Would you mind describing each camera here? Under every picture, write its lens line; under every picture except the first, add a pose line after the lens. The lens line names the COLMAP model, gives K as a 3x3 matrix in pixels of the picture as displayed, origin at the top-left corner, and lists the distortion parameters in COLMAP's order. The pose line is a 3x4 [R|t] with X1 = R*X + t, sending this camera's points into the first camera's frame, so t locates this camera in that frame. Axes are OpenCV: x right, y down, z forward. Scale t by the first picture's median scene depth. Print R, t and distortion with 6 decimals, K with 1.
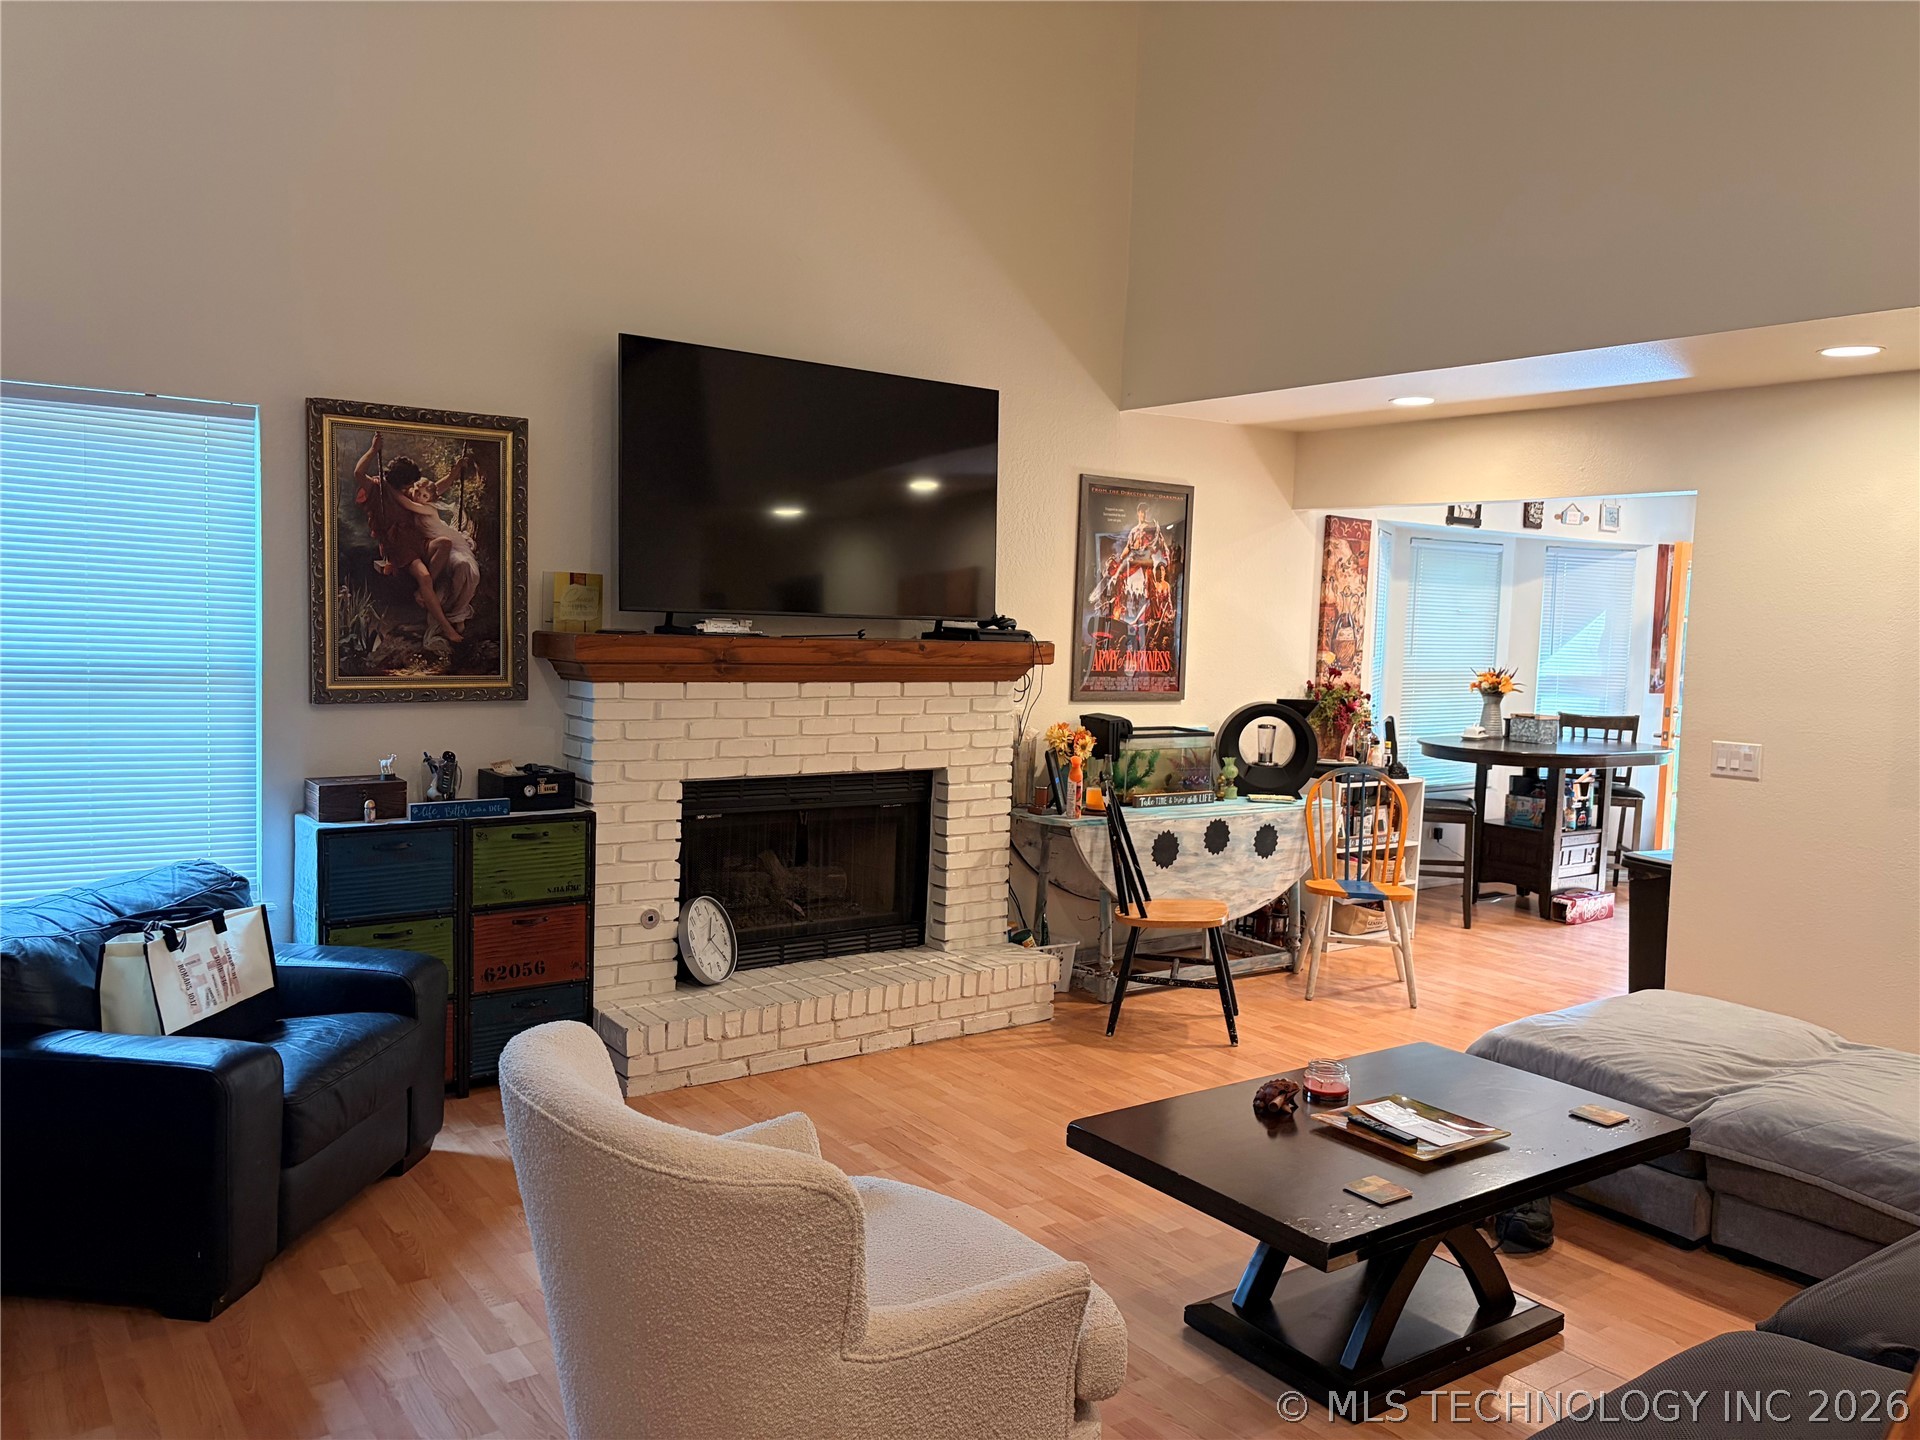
lens RADIAL K [[1454.2, 0, 960.0], [0, 1454.2, 720.0], [0, 0, 1]] dist [0.119684, -0.326414]
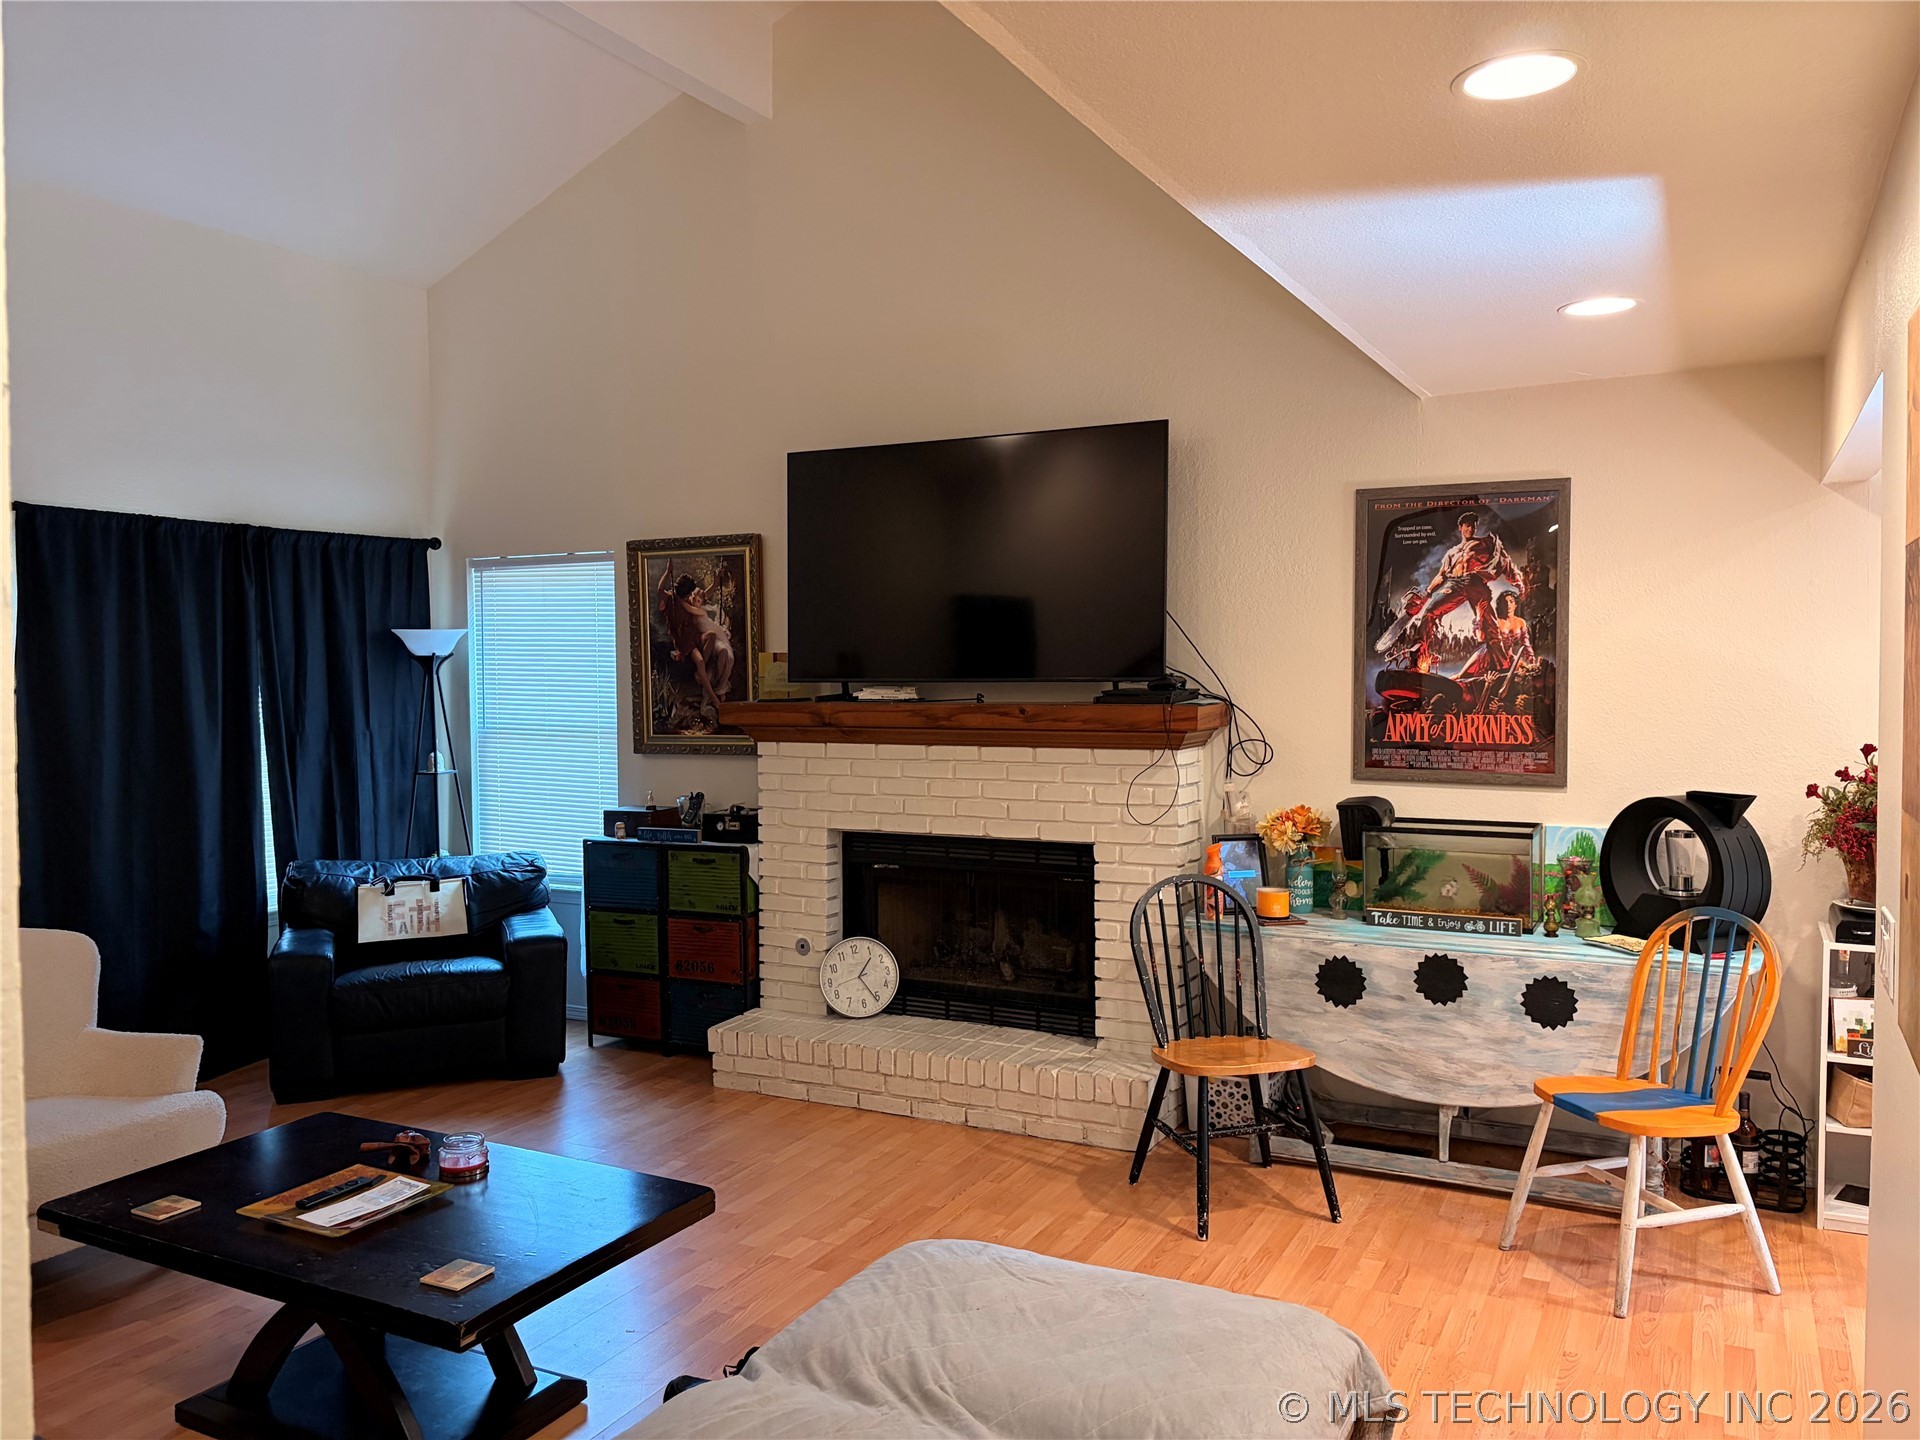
lens RADIAL K [[1454.2, 0, 960.0], [0, 1454.2, 720.0], [0, 0, 1]] dist [0.119684, -0.326414]
pose [[0.438332, -0.003653, -0.898806, 0.820136], [-0.045492, 0.998620, -0.026244, -0.017462], [0.897661, 0.052392, 0.437561, 0.555988]]
